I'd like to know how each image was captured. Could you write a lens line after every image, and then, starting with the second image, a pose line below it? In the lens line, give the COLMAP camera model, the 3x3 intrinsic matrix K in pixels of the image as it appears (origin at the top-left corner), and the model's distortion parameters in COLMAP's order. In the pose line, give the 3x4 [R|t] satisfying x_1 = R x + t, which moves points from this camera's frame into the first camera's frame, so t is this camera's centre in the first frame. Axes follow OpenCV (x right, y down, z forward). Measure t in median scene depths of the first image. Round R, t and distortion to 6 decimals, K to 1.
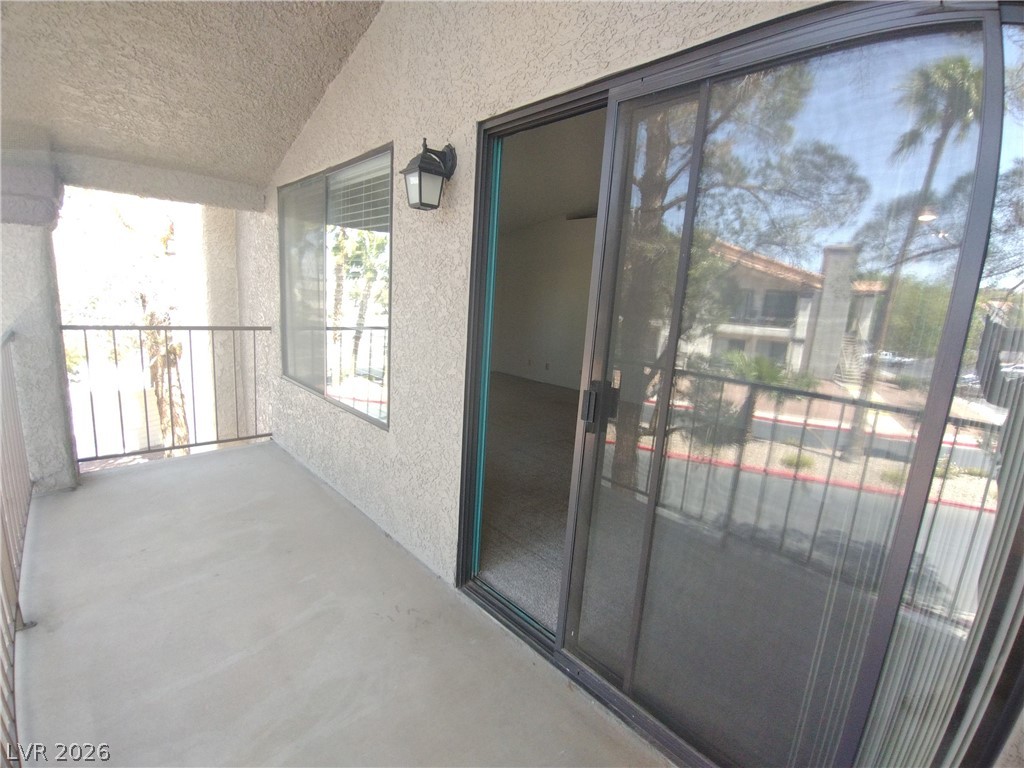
lens RADIAL K [[468.9, 0, 508.3], [0, 468.9, 390.6], [0, 0, 1]] dist [-0.014023, -0.000276]
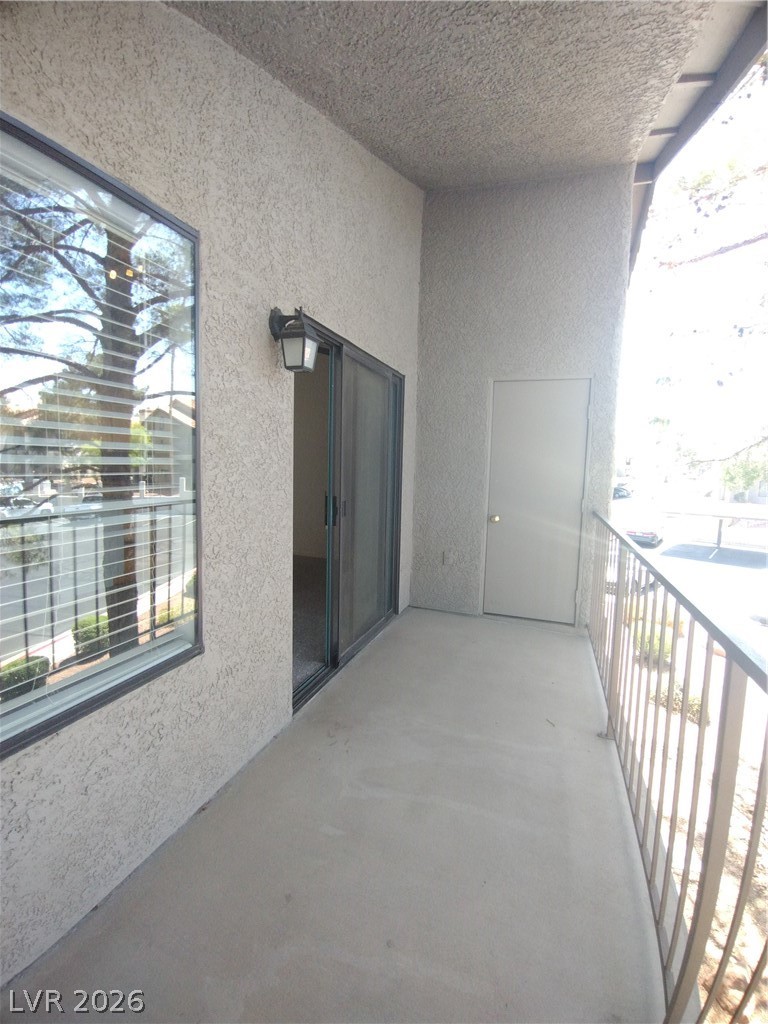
lens RADIAL K [[468.9, 0, 382.3], [0, 468.9, 509.8], [0, 0, 1]] dist [-0.014023, -0.000276]
pose [[-0.460600, -0.166297, 0.871890, -1.123114], [0.112294, 0.963482, 0.243089, -0.296024], [-0.880476, 0.209875, -0.425106, 1.230222]]
